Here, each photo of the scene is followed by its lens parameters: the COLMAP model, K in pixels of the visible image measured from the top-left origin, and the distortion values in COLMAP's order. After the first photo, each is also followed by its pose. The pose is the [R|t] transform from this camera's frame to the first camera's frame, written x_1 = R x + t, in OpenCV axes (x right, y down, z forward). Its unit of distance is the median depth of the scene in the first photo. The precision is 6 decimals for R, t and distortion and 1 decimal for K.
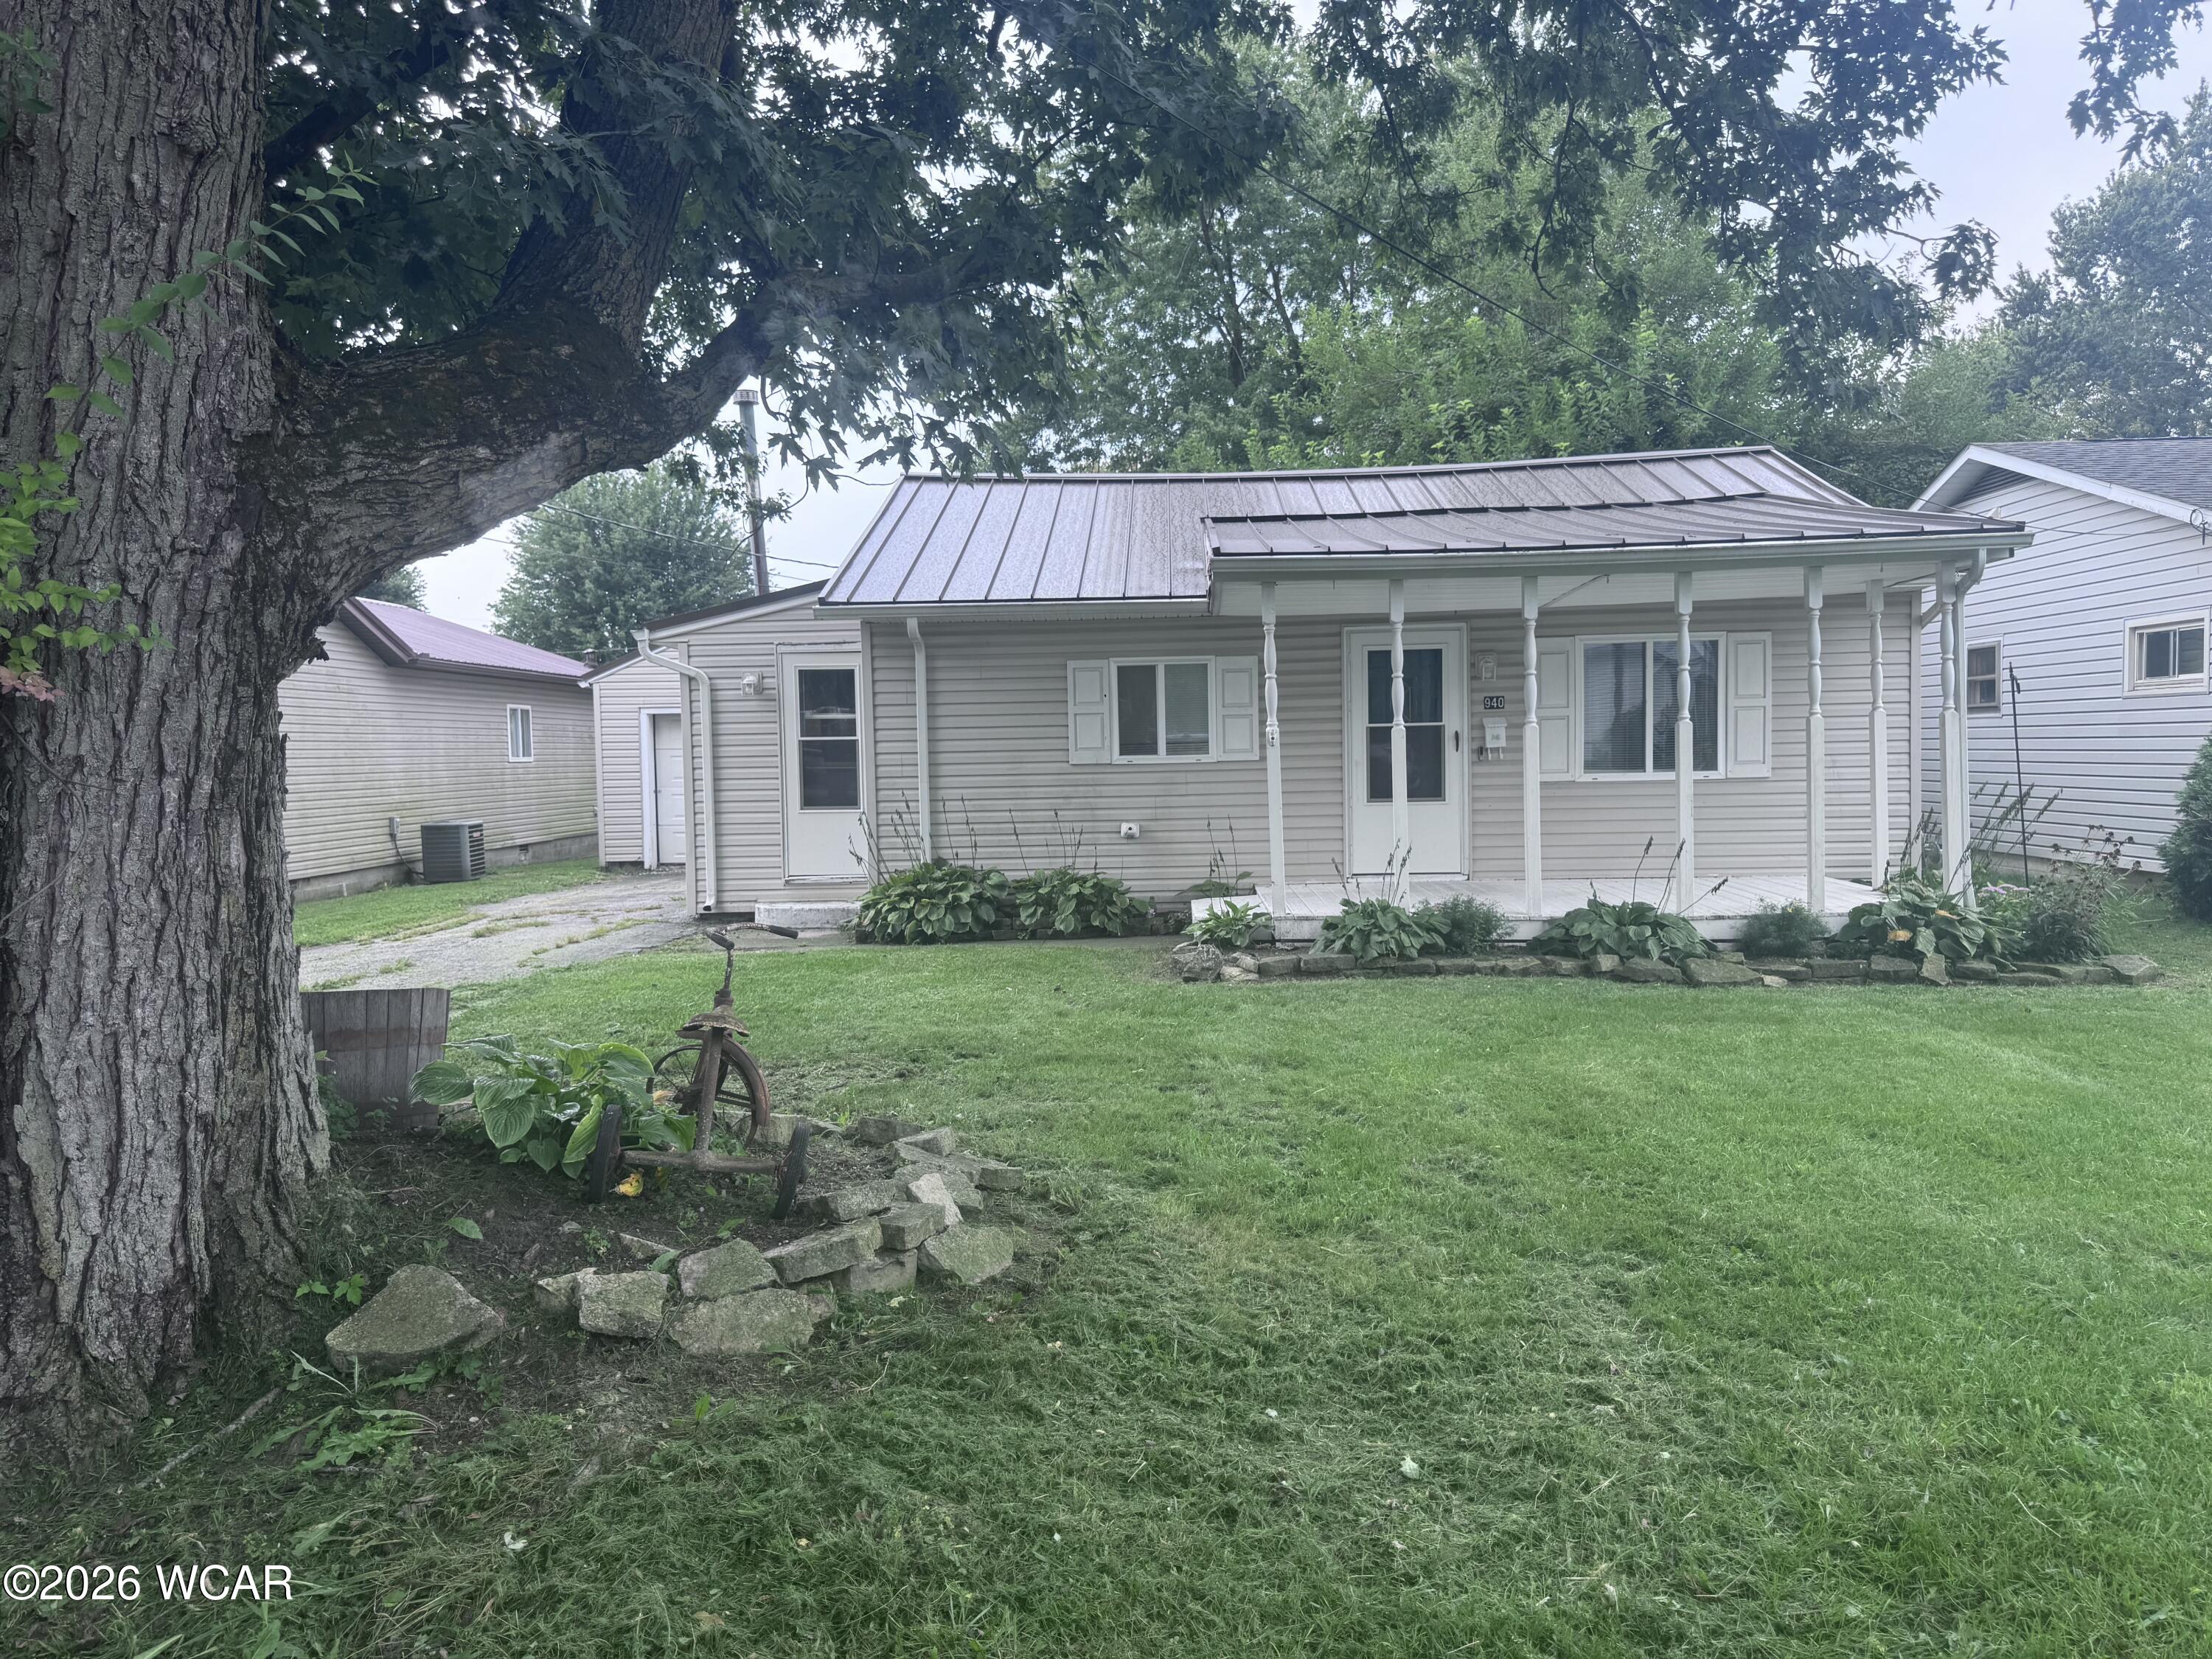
lens RADIAL K [[1510.6, 0, 1106.0], [0, 1510.6, 829.5], [0, 0, 1]] dist [0.084088, -0.216068]
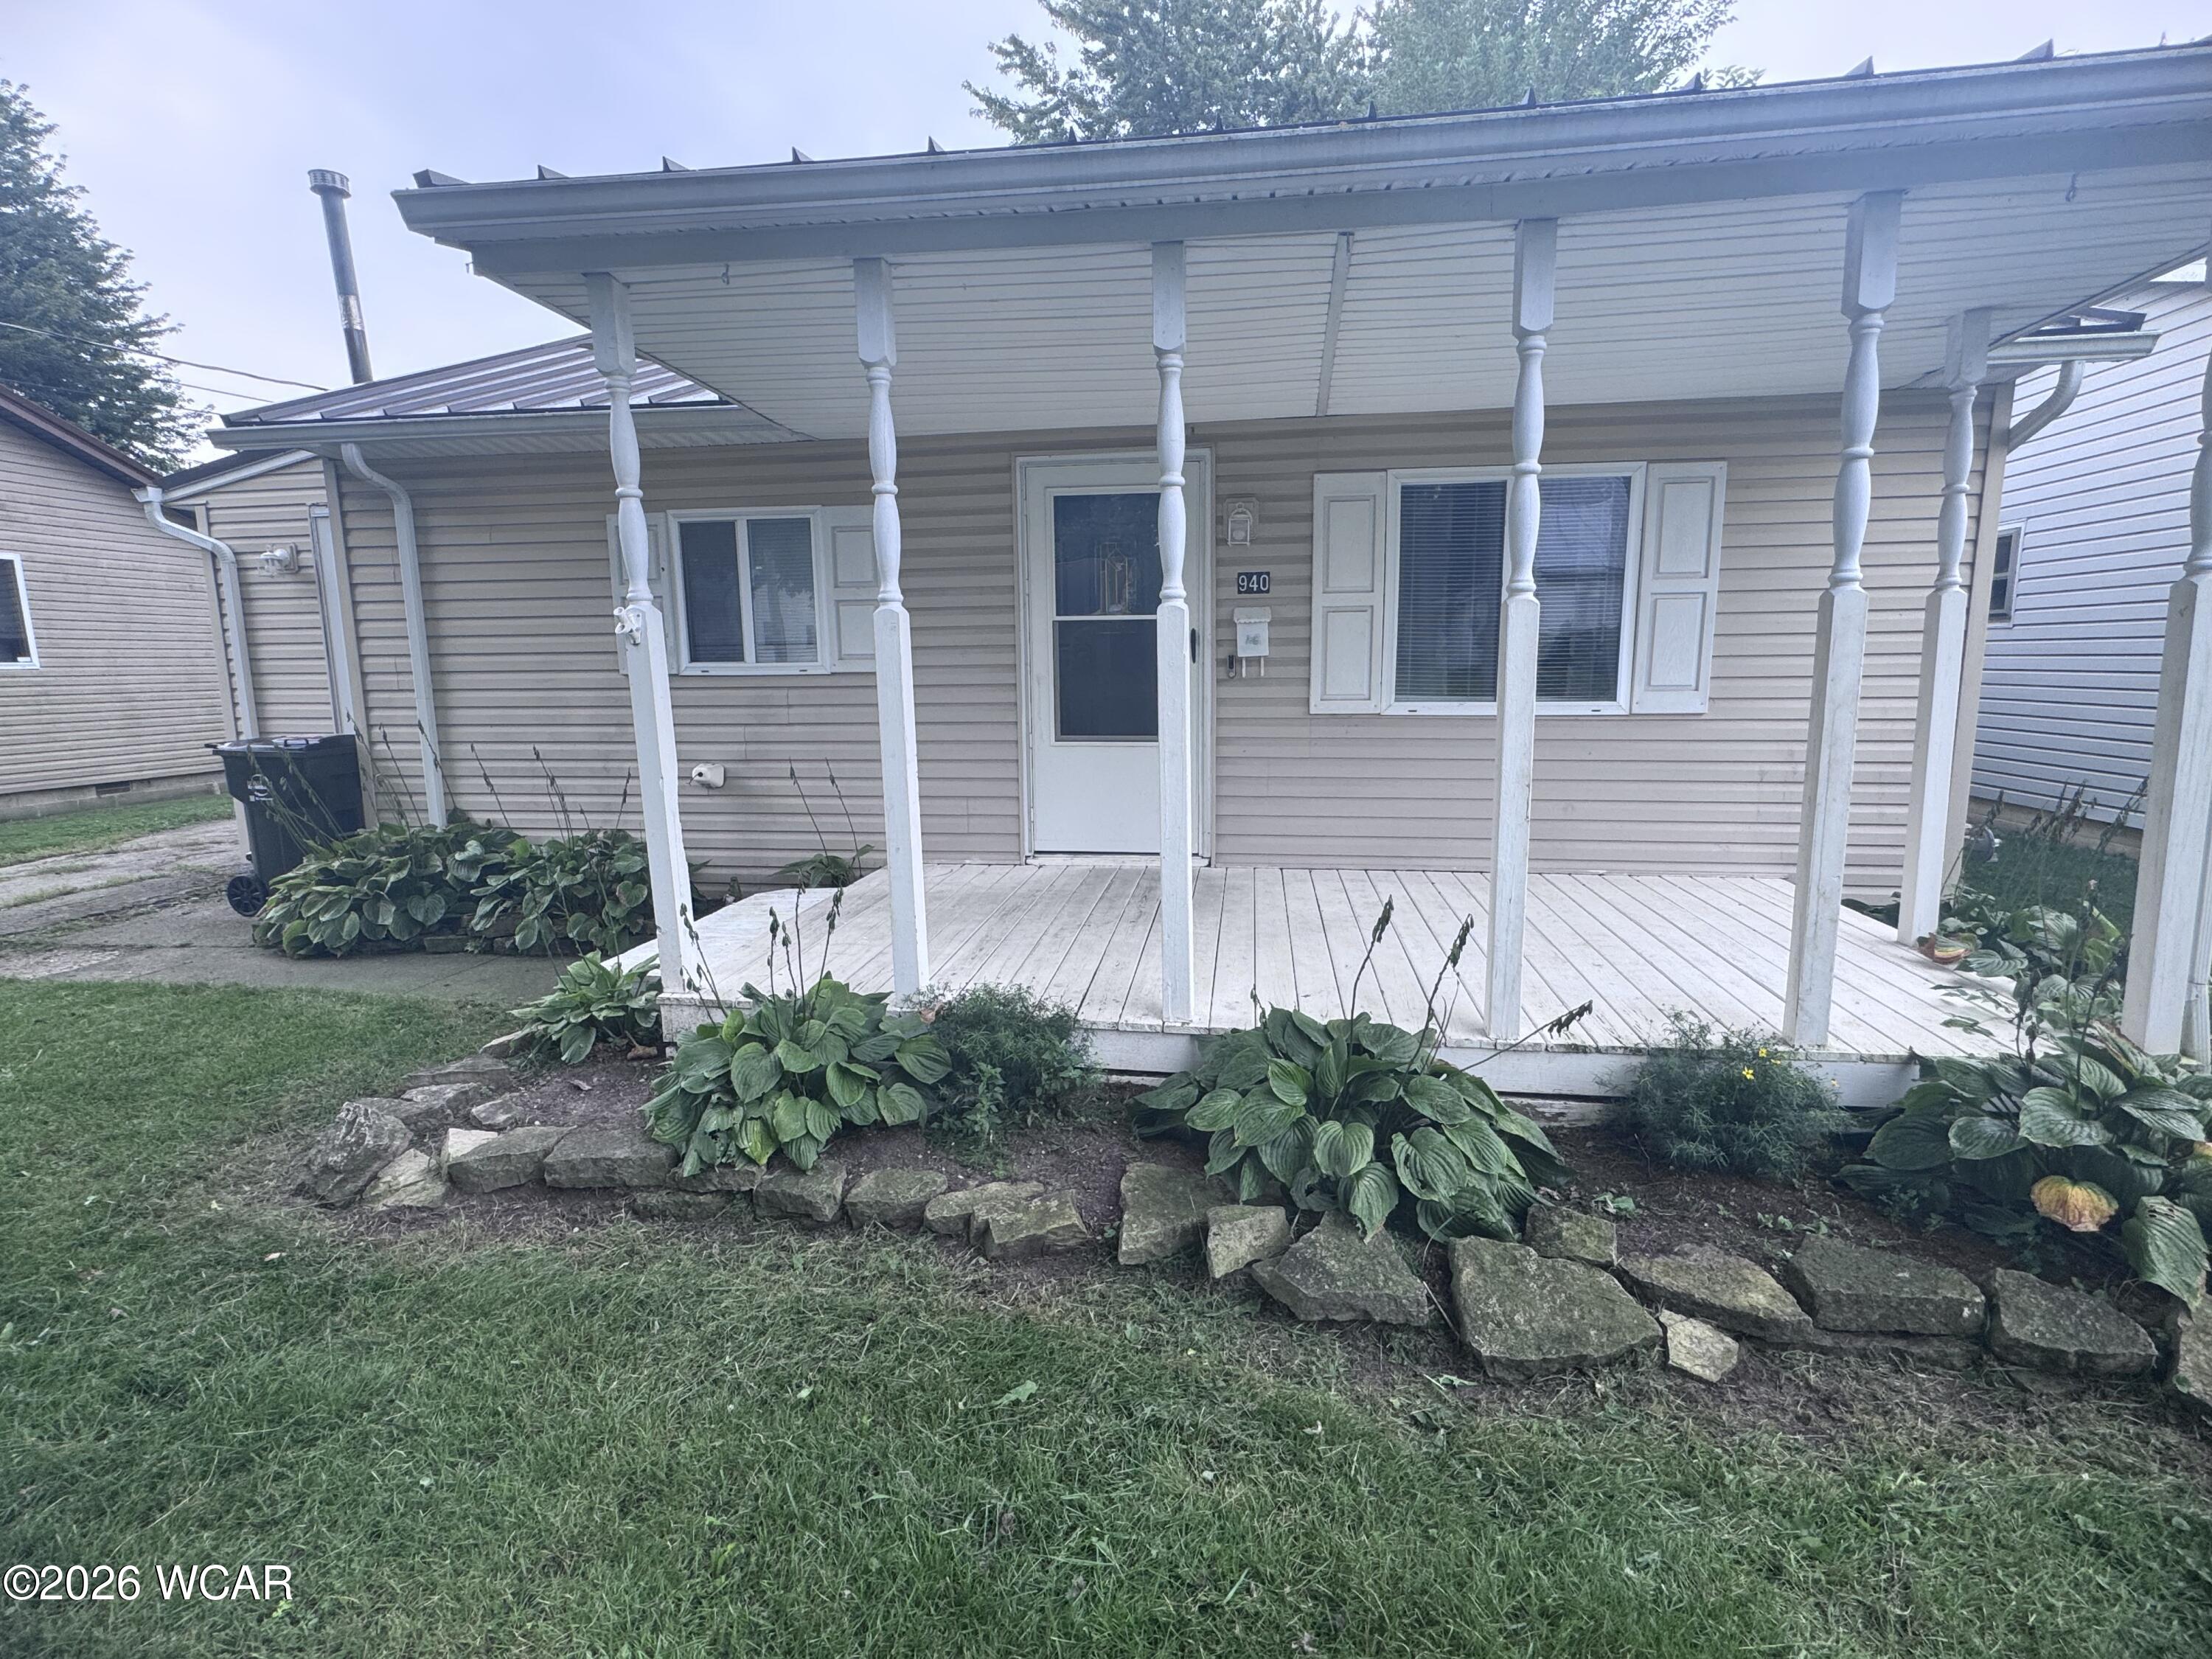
lens RADIAL K [[1082.7, 0, 1106.0], [0, 1082.7, 829.5], [0, 0, 1]] dist [-0.019371, -0.000546]
pose [[0.996795, 0.024904, -0.076024, 0.229508], [-0.016883, 0.994395, 0.104373, -0.028712], [0.078197, -0.102755, 0.991628, 0.545676]]
